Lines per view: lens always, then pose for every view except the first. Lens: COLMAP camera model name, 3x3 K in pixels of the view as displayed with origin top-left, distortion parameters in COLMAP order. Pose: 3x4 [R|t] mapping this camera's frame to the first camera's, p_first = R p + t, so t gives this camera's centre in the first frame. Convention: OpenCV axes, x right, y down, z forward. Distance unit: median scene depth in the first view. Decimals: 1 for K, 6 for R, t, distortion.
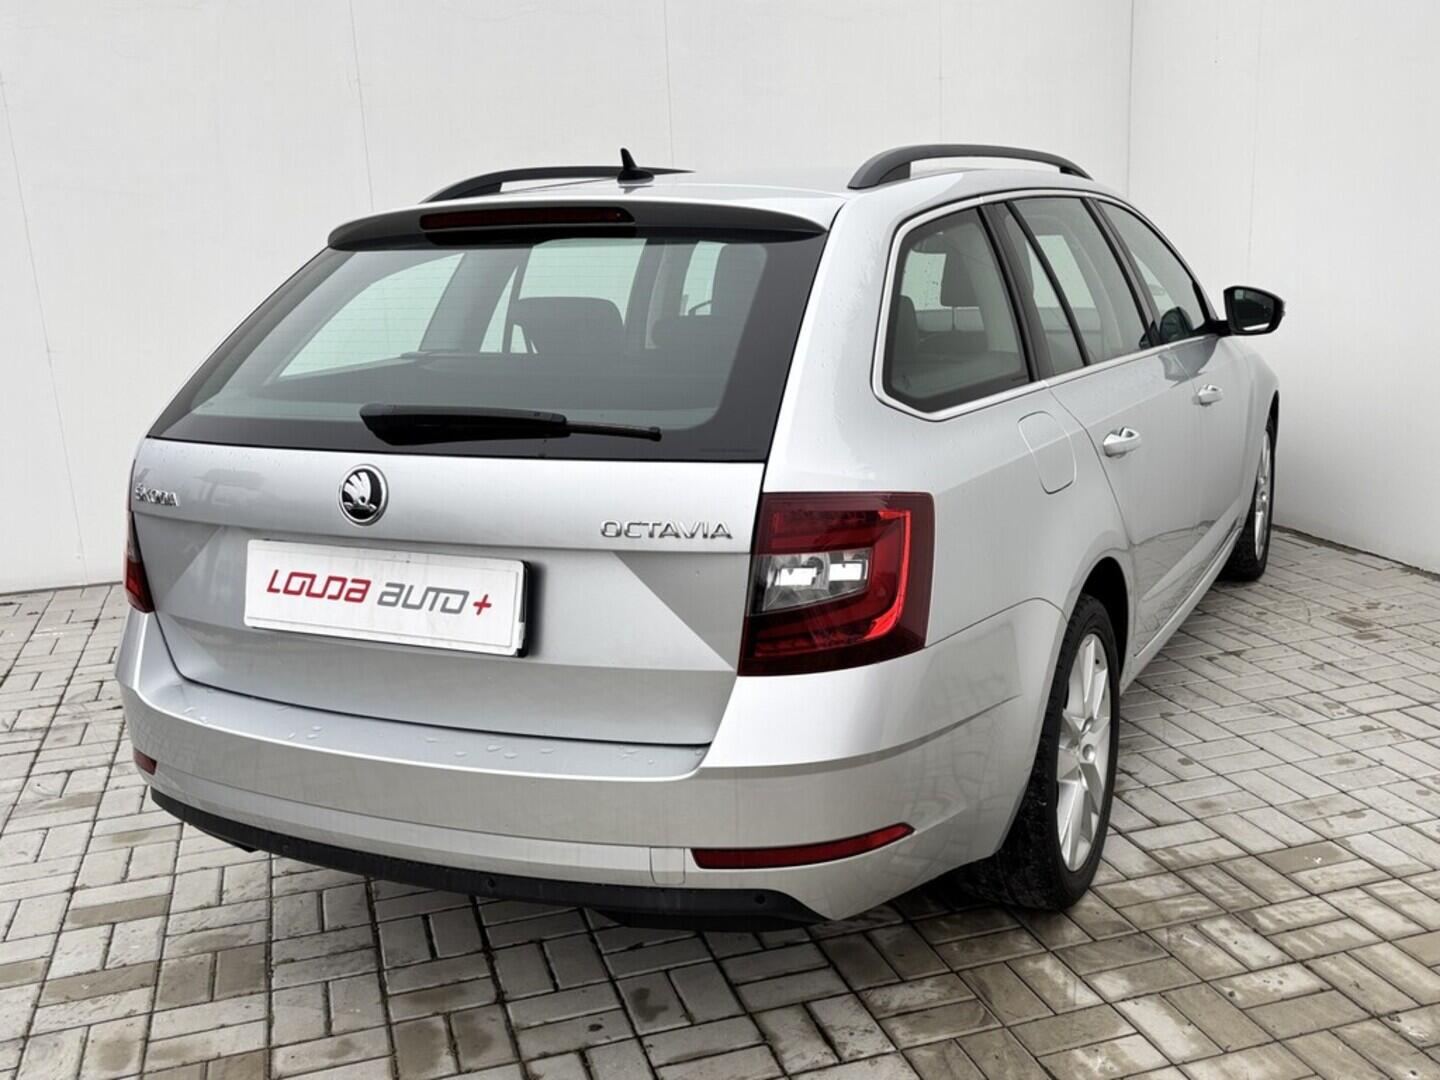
lens RADIAL K [[1436.9, 0, 811.4], [0, 1436.9, 529.8], [0, 0, 1]] dist [0.127608, -0.171082]
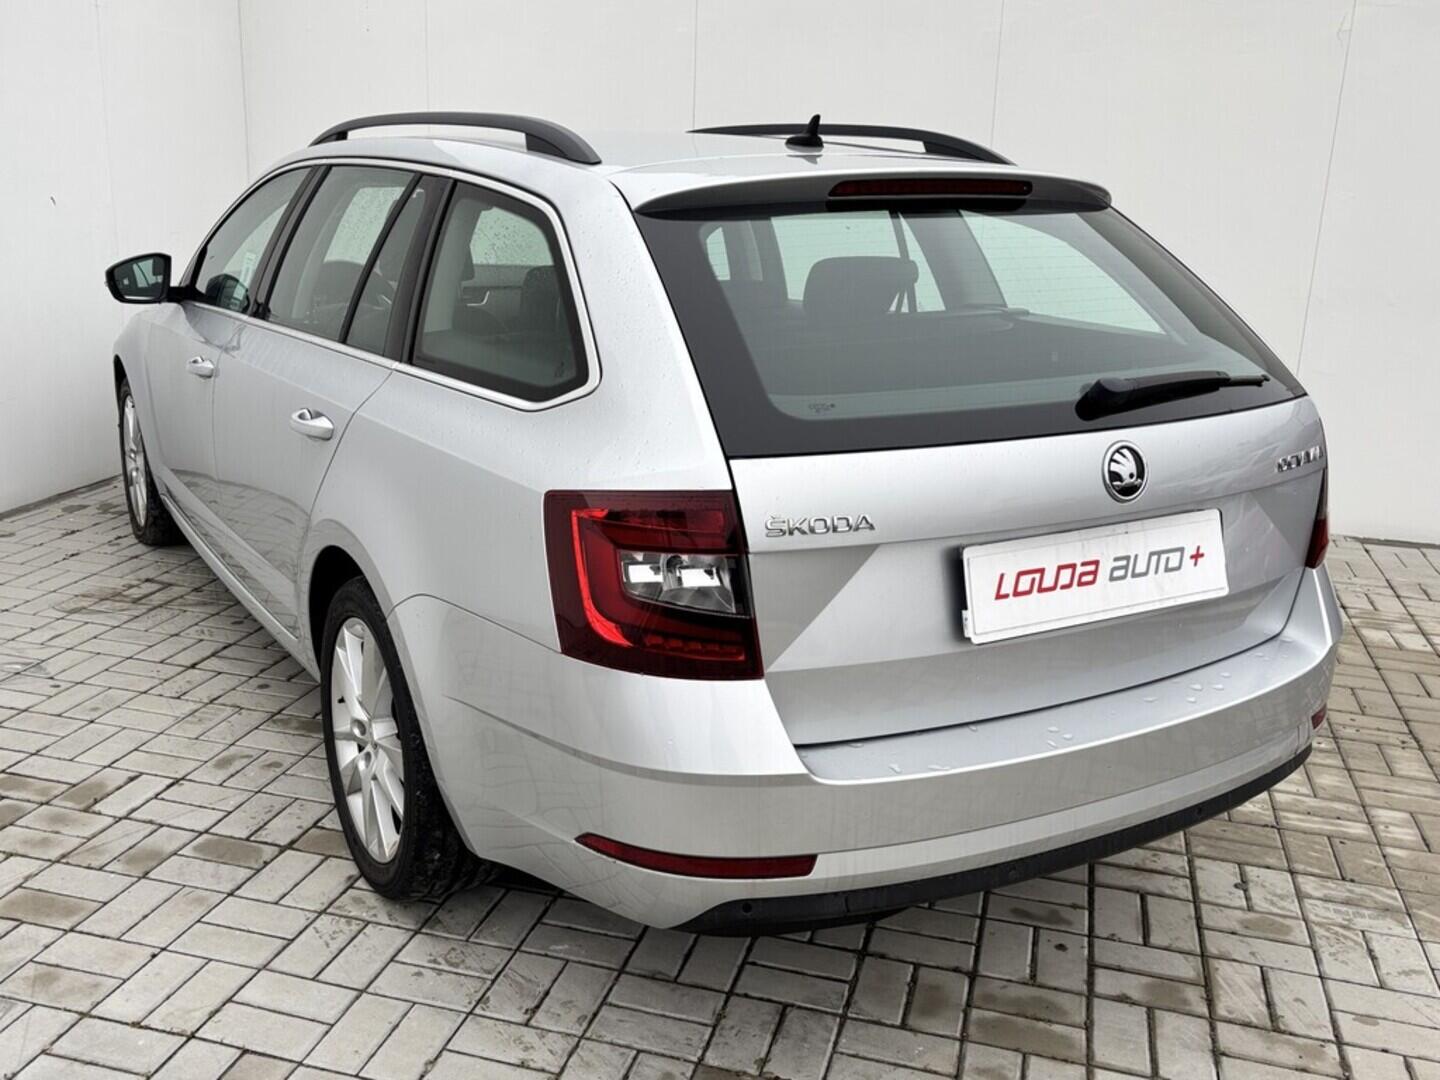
lens RADIAL K [[1339.0, 0, 697.0], [0, 1339.0, 455.1], [0, 0, 1]] dist [0.052929, 0.016237]
pose [[0.589244, -0.132107, 0.797081, -1.187826], [0.133823, 0.988874, 0.064965, -0.131333], [-0.796795, 0.068388, 0.600367, 0.669698]]
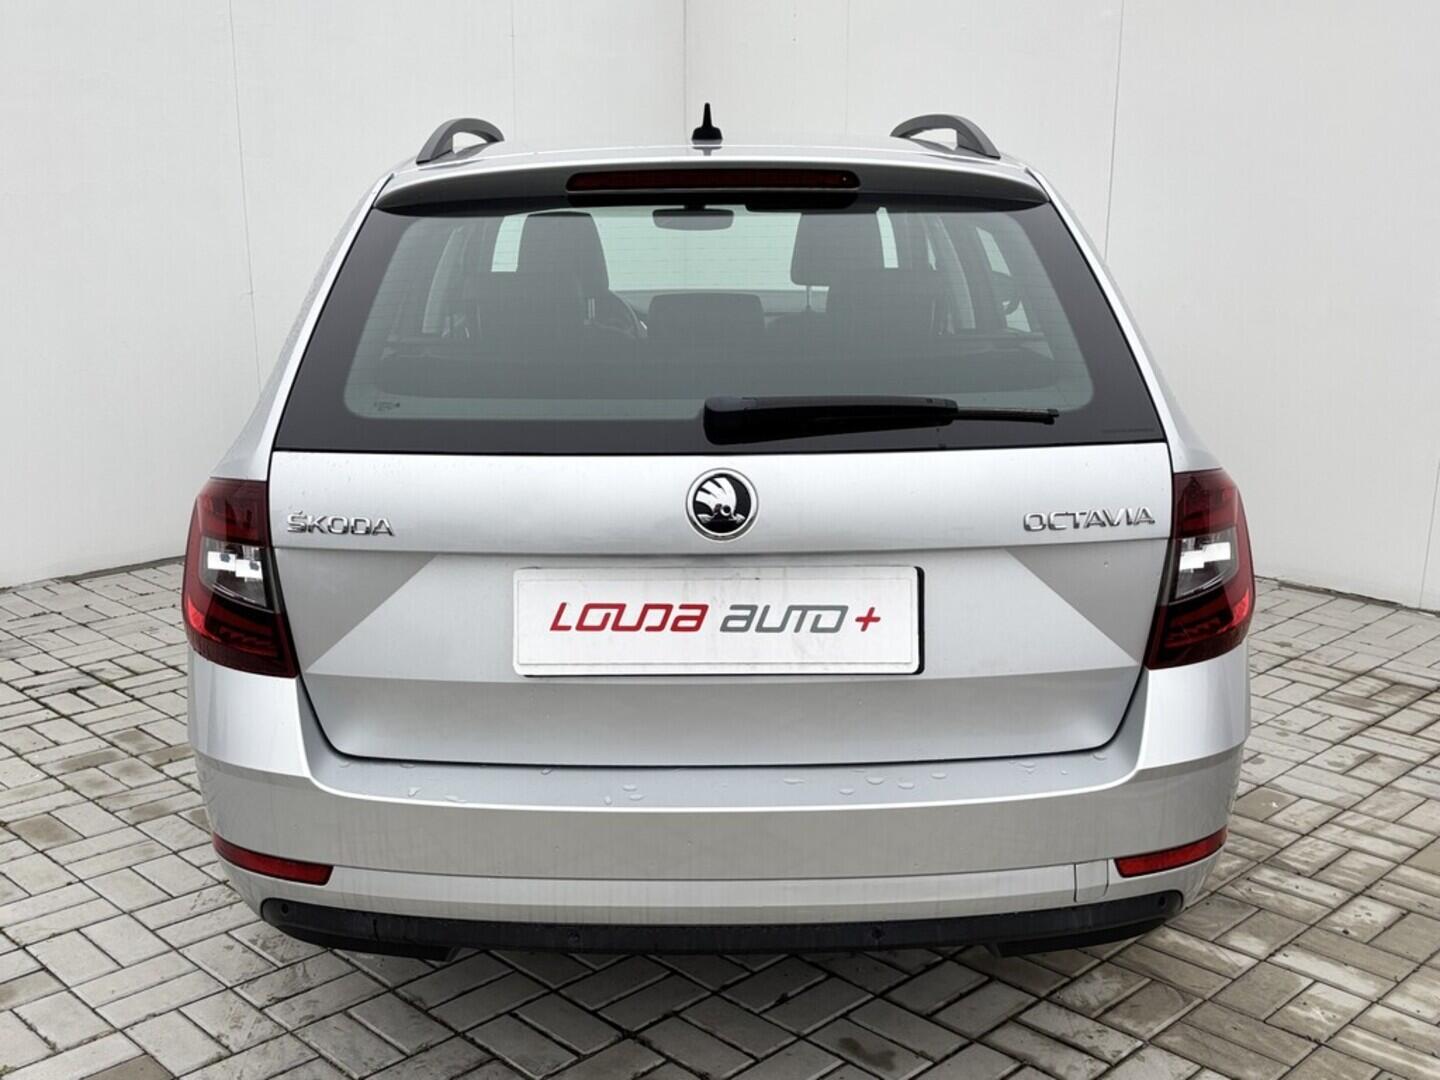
lens RADIAL K [[1562.0, 0, 720.0], [0, 1562.0, 540.0], [0, 0, 1]] dist [0.069884, -0.013732]
pose [[0.905994, -0.067011, 0.417953, -0.681271], [0.065921, 0.997679, 0.017063, -0.018007], [-0.418126, 0.012093, 0.908308, 0.166992]]
